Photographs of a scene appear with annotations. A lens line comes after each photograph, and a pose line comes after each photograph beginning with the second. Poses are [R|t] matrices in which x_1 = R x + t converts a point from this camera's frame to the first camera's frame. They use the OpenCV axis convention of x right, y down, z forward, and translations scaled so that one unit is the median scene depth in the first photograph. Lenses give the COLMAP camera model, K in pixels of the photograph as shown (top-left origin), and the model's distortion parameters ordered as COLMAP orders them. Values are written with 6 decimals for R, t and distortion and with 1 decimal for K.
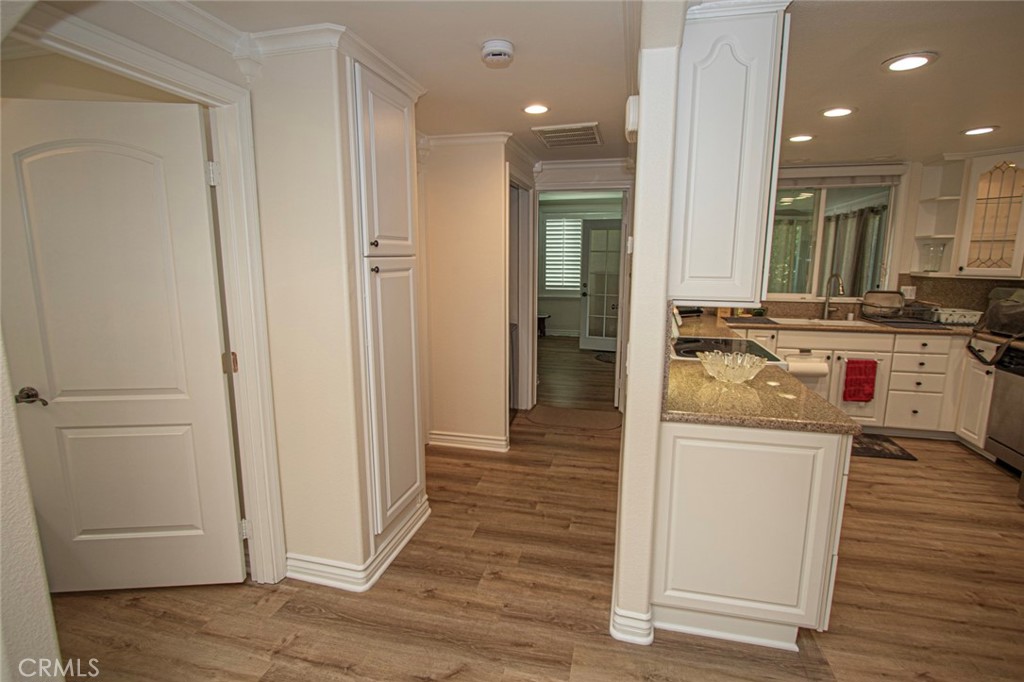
lens RADIAL K [[476.7, 0, 513.3], [0, 476.7, 336.9], [0, 0, 1]] dist [-0.020706, -0.000115]
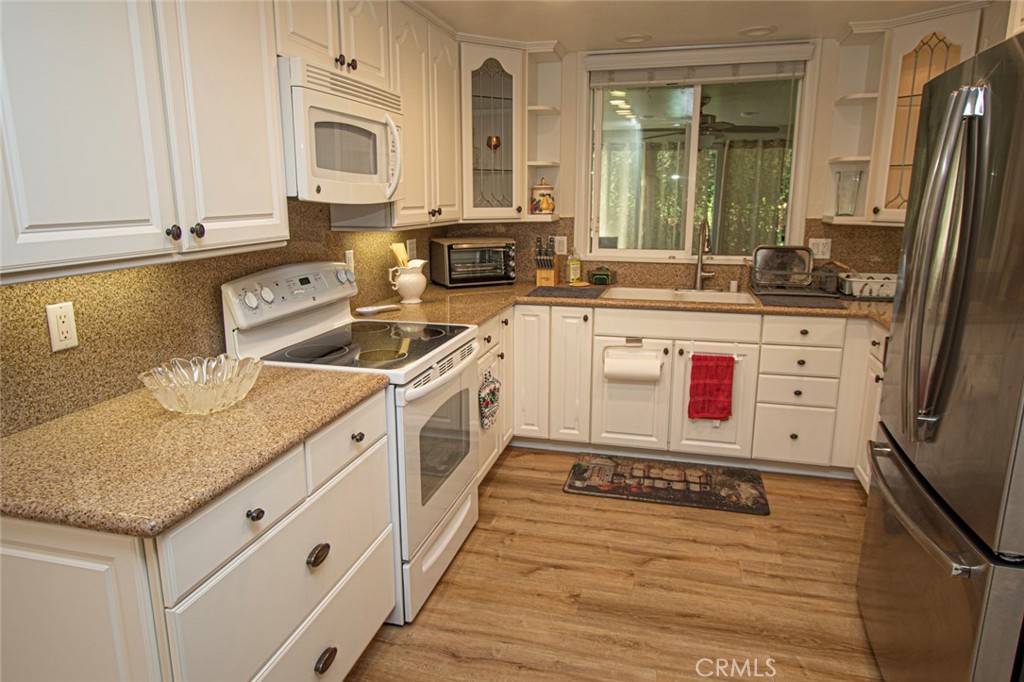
lens RADIAL K [[643.8, 0, 512.4], [0, 643.8, 339.6], [0, 0, 1]] dist [-0.005843, -0.002418]
pose [[0.999998, 0.001561, 0.001568, 0.468649], [-0.001641, 0.998610, 0.052691, -0.017917], [-0.001484, -0.052694, 0.998610, 0.130312]]
